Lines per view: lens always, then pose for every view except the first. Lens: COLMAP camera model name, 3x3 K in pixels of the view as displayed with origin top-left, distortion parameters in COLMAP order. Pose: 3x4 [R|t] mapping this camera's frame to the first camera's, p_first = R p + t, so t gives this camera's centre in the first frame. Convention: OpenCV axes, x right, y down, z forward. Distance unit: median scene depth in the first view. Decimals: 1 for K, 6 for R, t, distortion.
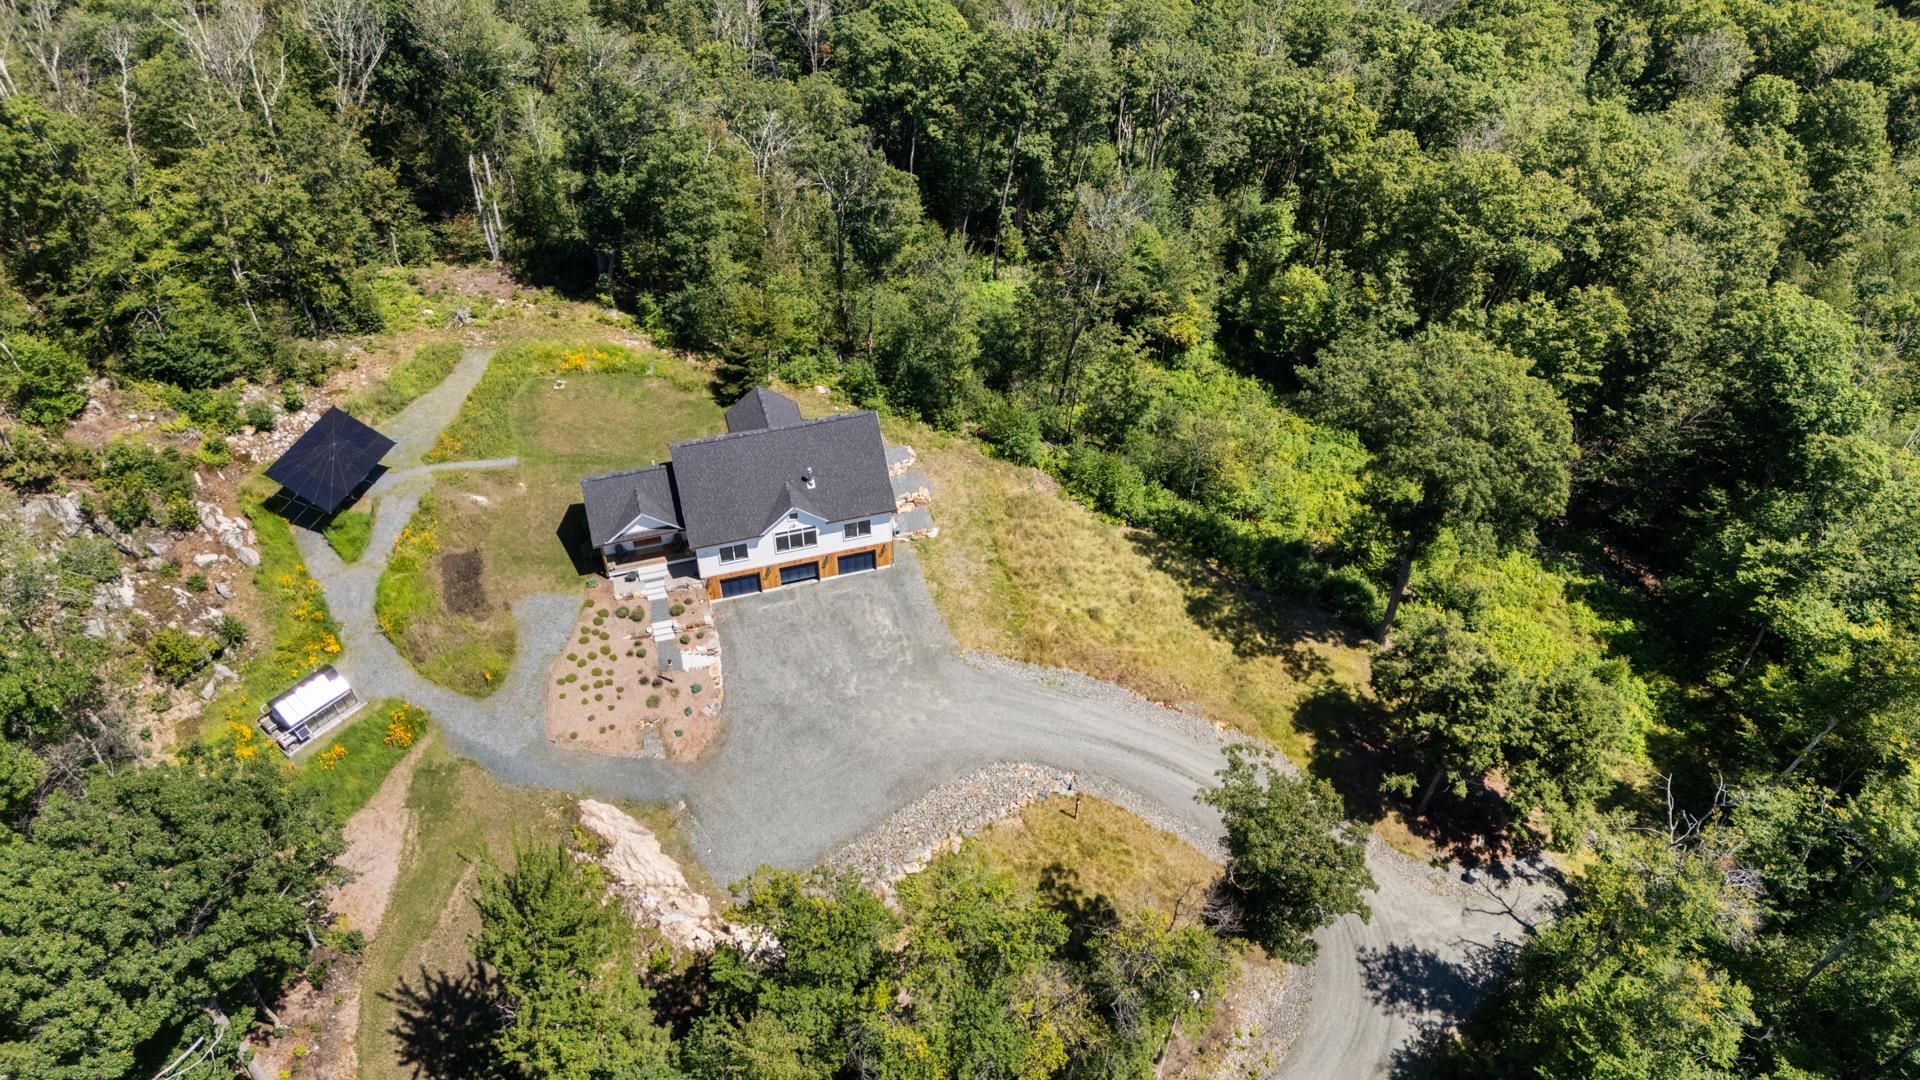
lens RADIAL K [[1427.2, 0, 960.0], [0, 1427.2, 540.0], [0, 0, 1]] dist [0.114373, -0.121324]
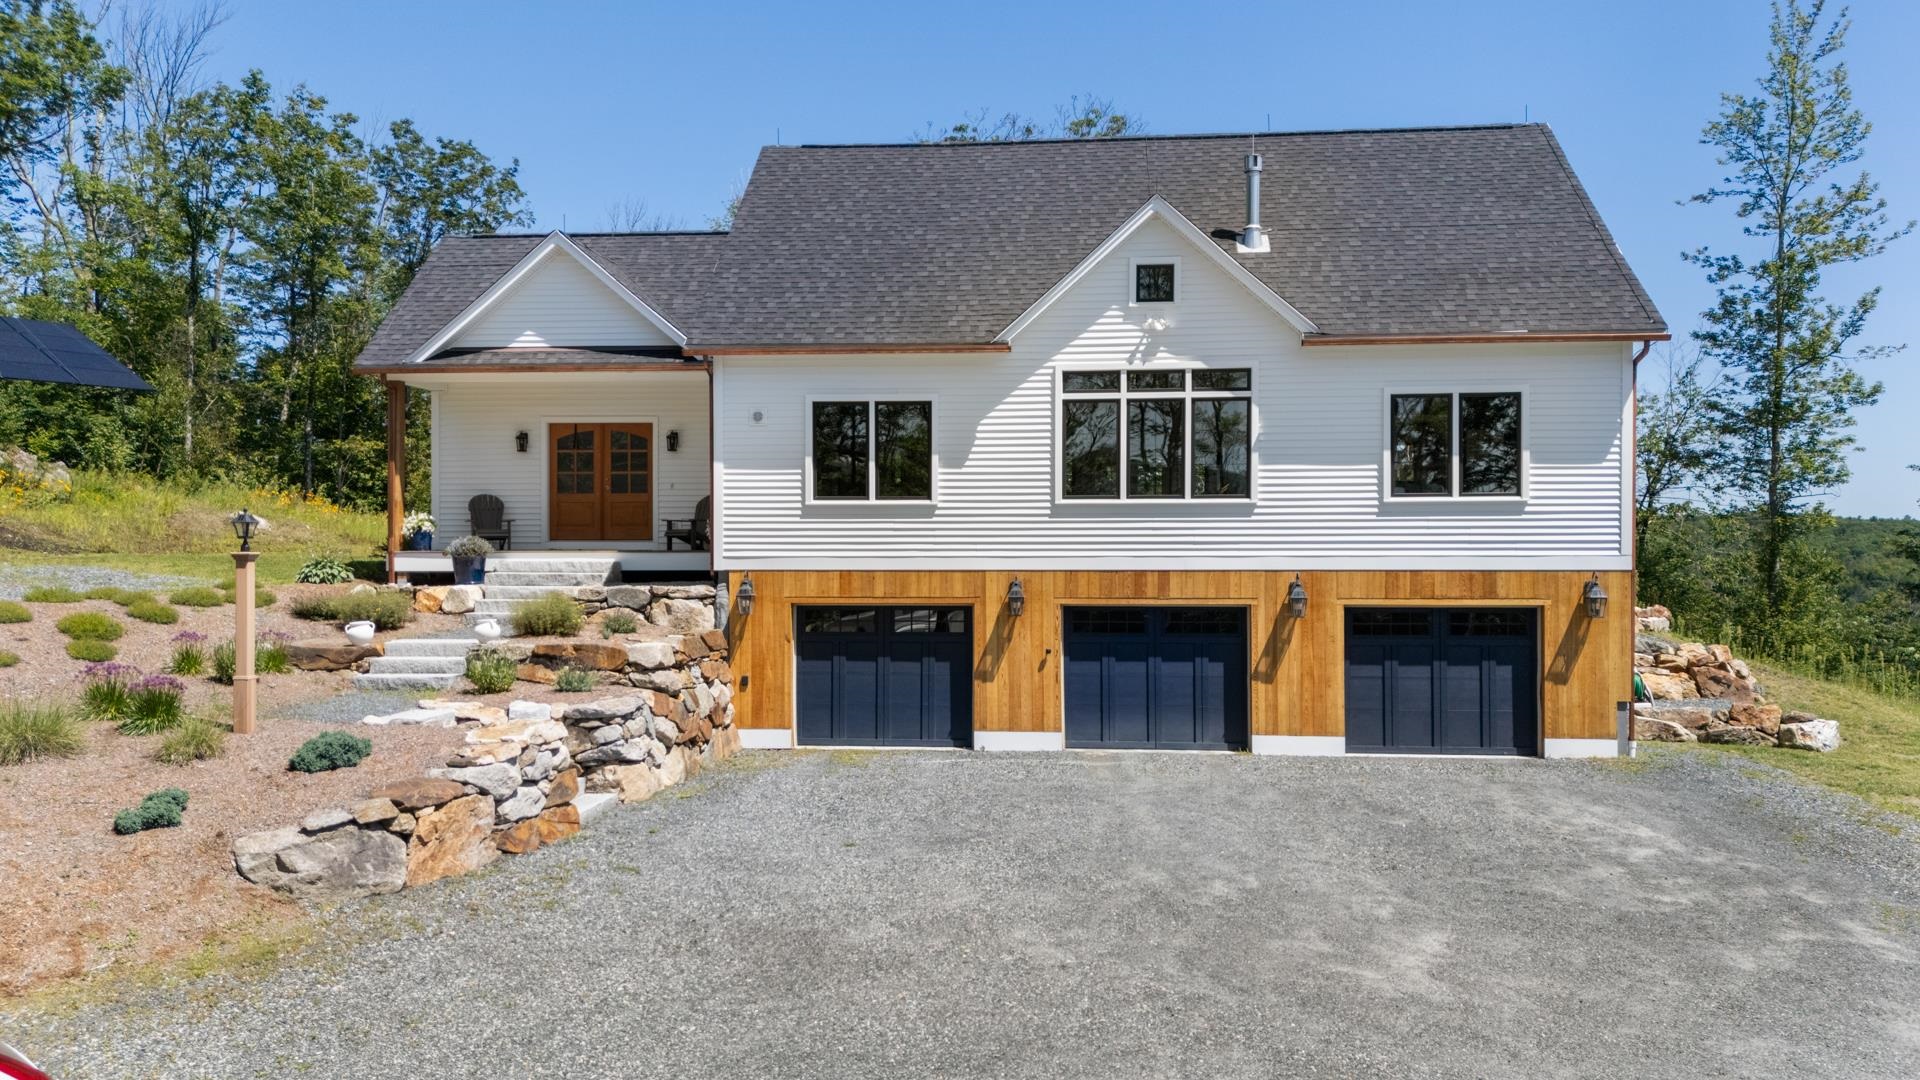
lens RADIAL K [[1427.2, 0, 960.0], [0, 1427.2, 540.0], [0, 0, 1]] dist [0.114373, -0.121324]
pose [[0.935591, -0.007926, -0.352997, -0.064522], [-0.249782, 0.691752, -0.677560, 0.164805], [0.249557, 0.722091, 0.645217, 0.852482]]
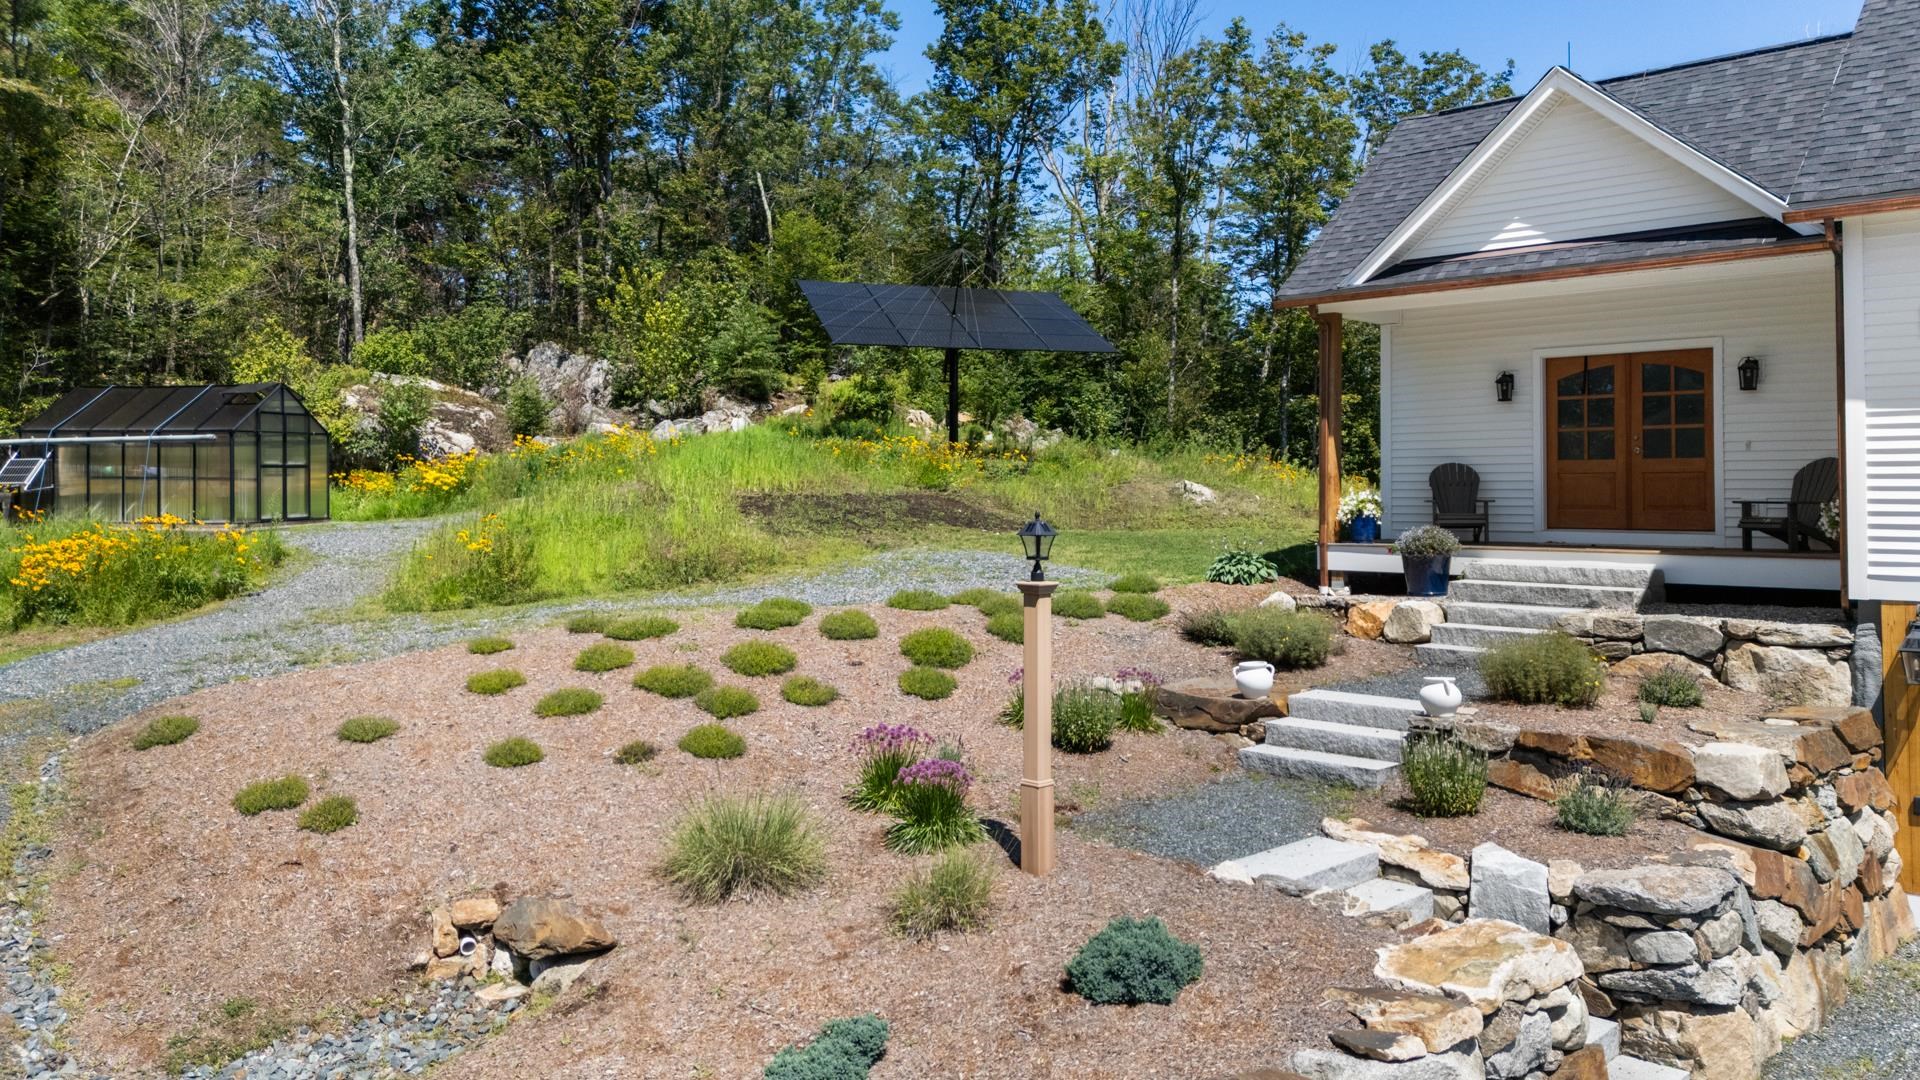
lens RADIAL K [[1455.7, 0, 951.8], [0, 1455.7, 453.6], [0, 0, 1]] dist [0.083447, -0.083997]
pose [[0.518579, -0.028611, -0.854551, -0.108865], [-0.616125, 0.680470, -0.396674, 0.117345], [0.592846, 0.732217, 0.335249, 0.891254]]
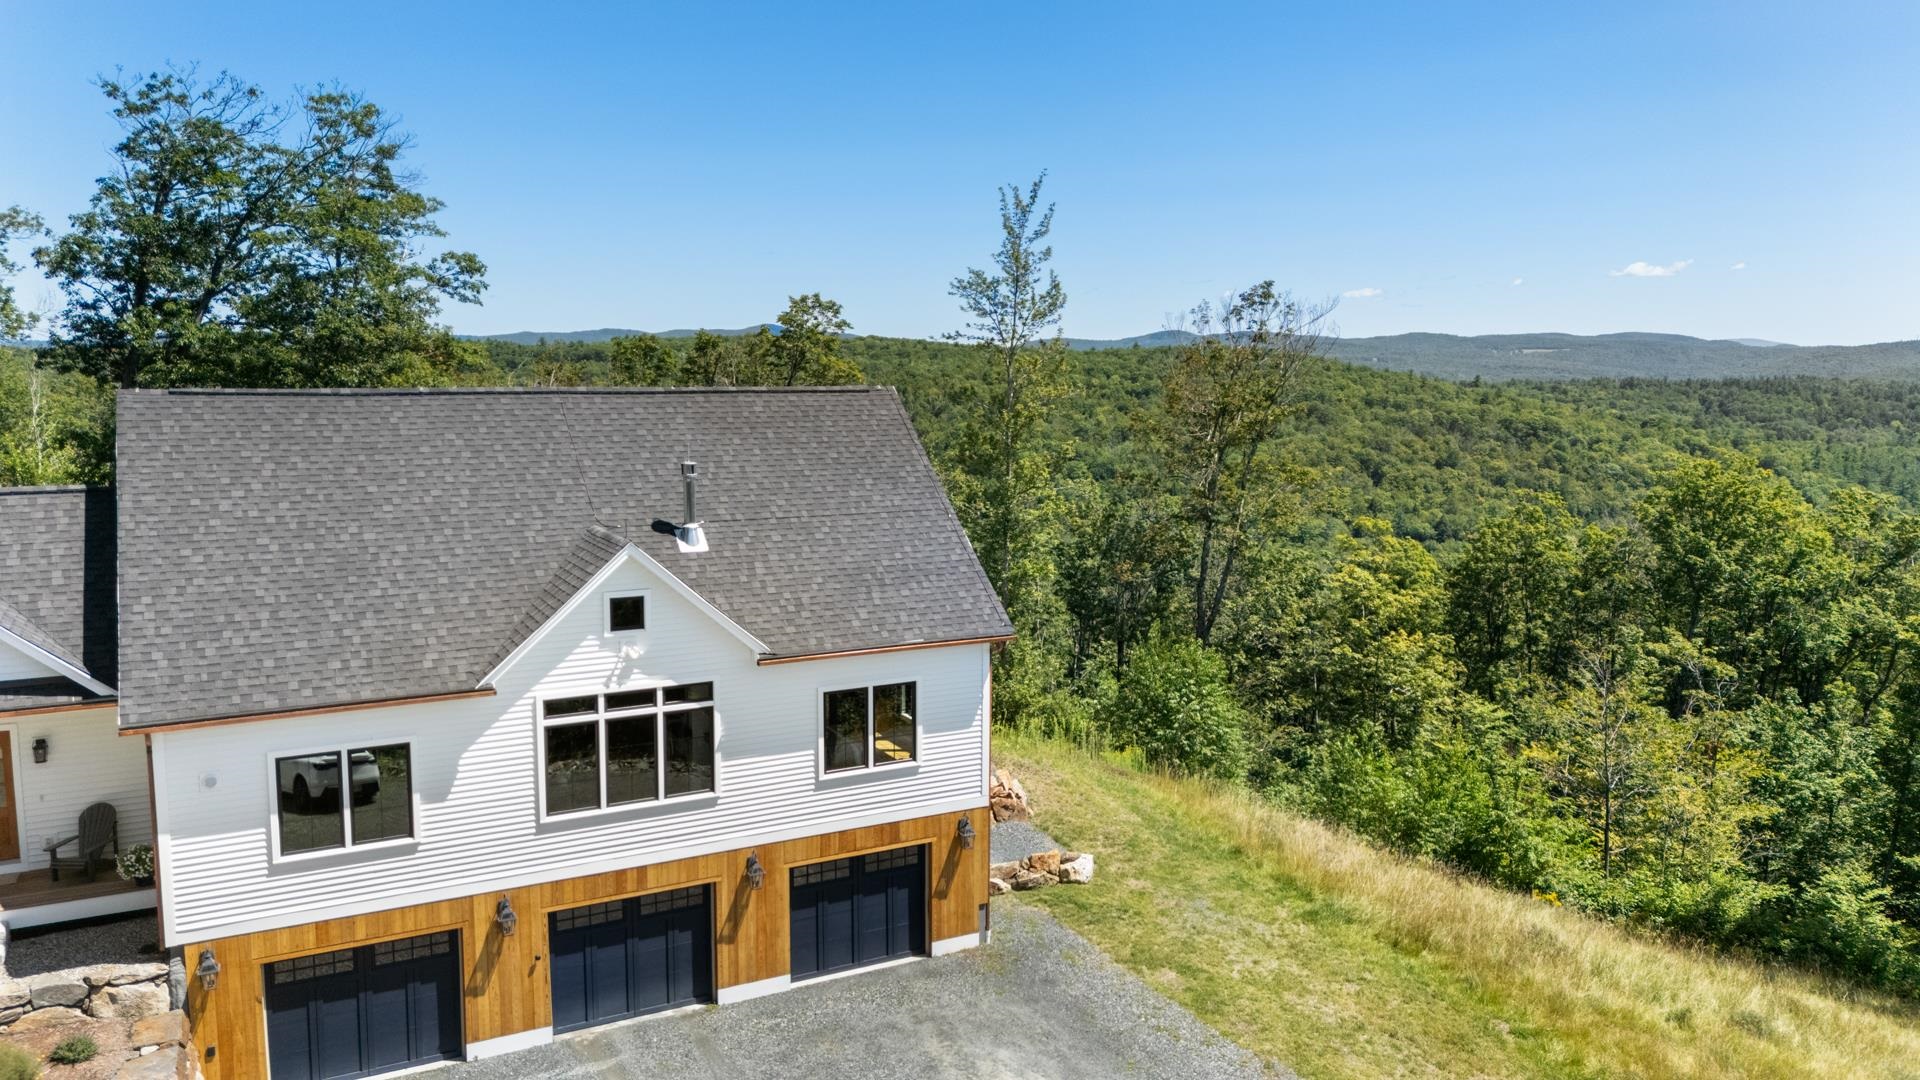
lens RADIAL K [[1412.3, 0, 960.0], [0, 1412.3, 540.0], [0, 0, 1]] dist [0.091729, -0.103490]
pose [[0.979999, -0.032600, 0.196312, -0.104961], [0.148973, 0.774241, -0.615108, 0.126949], [-0.131941, 0.632051, 0.763612, 0.777271]]
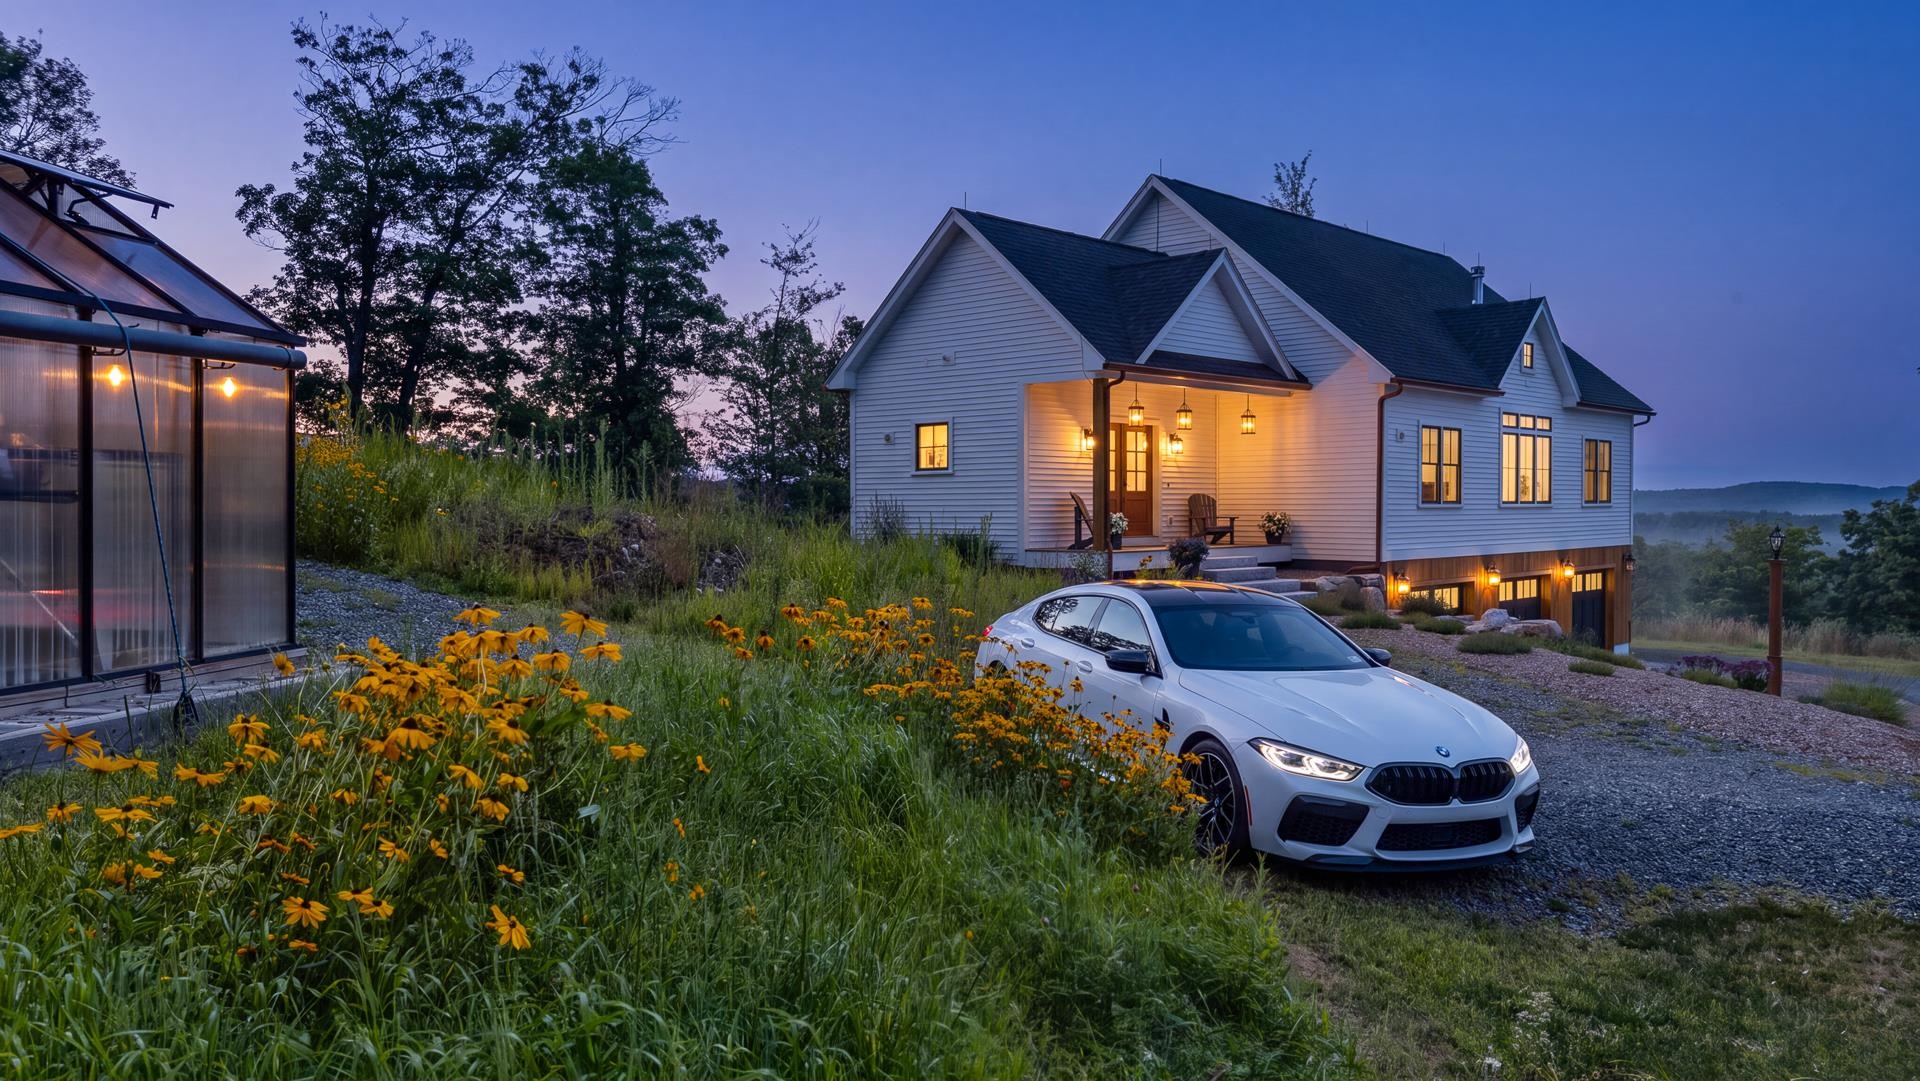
lens RADIAL K [[1427.2, 0, 960.0], [0, 1427.2, 540.5], [0, 0, 1]] dist [0.114373, -0.121324]
pose [[0.872202, -0.022964, 0.488607, -0.382420], [0.356240, 0.714337, -0.602342, 0.157099], [-0.335198, 0.699425, 0.631226, 0.844460]]
